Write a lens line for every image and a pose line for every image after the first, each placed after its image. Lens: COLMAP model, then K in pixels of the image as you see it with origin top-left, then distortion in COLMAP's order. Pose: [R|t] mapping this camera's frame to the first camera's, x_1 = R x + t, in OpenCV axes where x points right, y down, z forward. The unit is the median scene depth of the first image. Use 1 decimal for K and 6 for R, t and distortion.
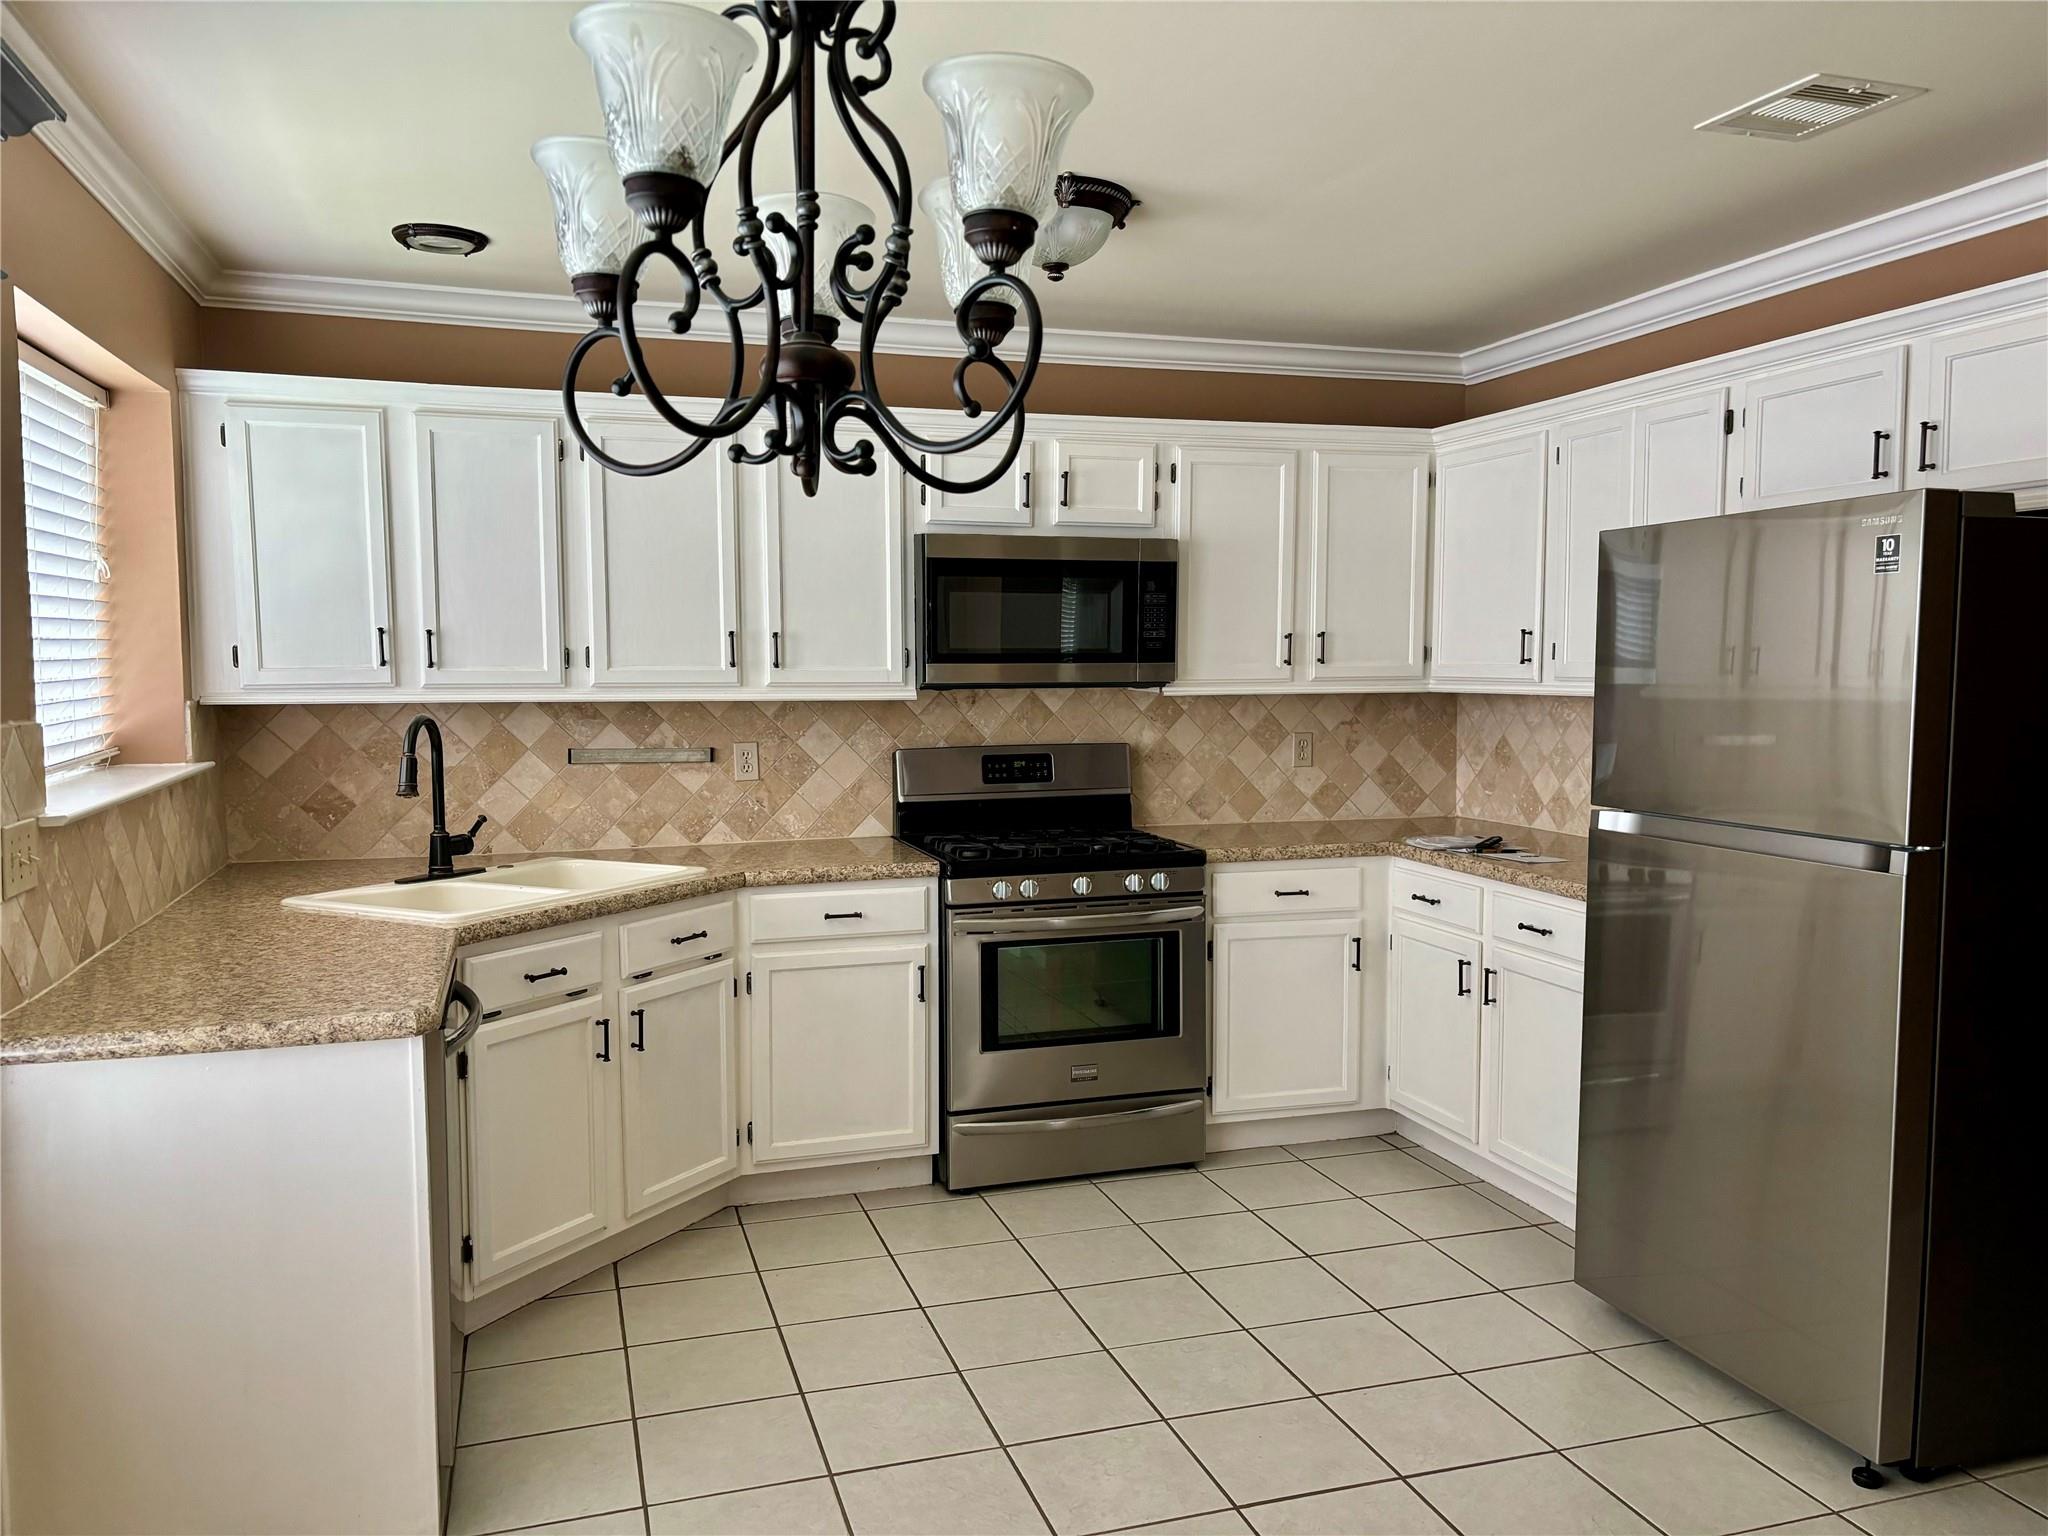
lens RADIAL K [[1583.0, 0, 1024.0], [0, 1583.0, 768.0], [0, 0, 1]] dist [0.091126, -0.090199]
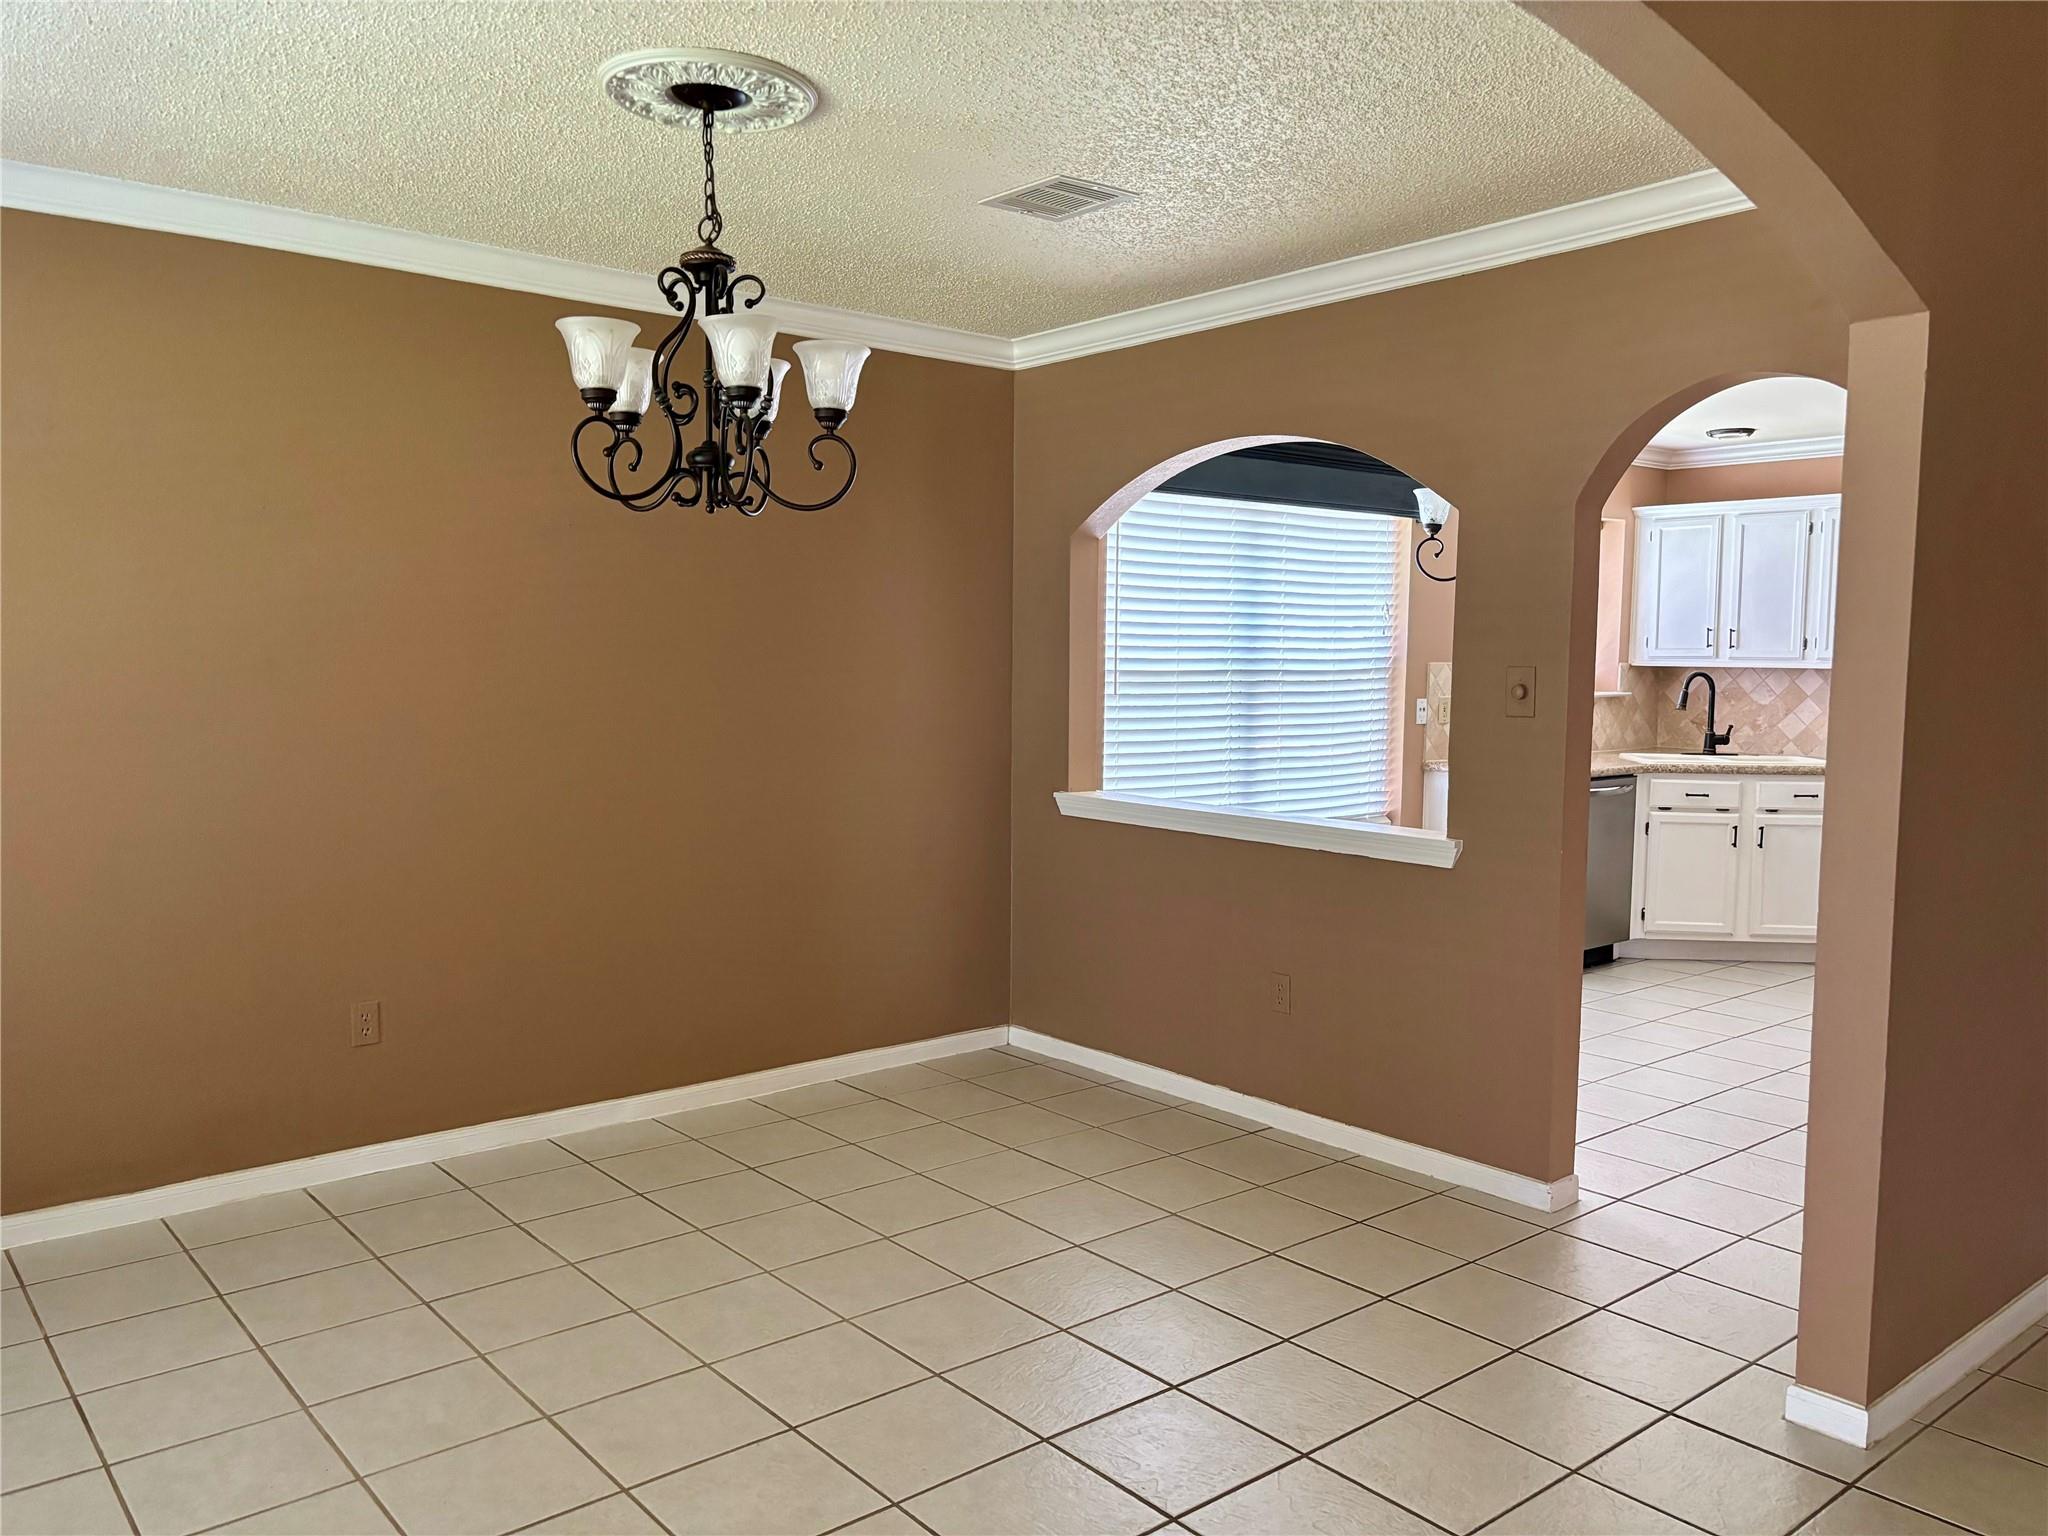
lens RADIAL K [[1583.0, 0, 1024.0], [0, 1583.0, 768.0], [0, 0, 1]] dist [0.091126, -0.090199]
pose [[0.383908, 0.075303, -0.920296, 1.098621], [-0.083154, 0.995439, 0.046763, 0.061012], [0.919619, 0.058573, 0.388419, -0.519010]]
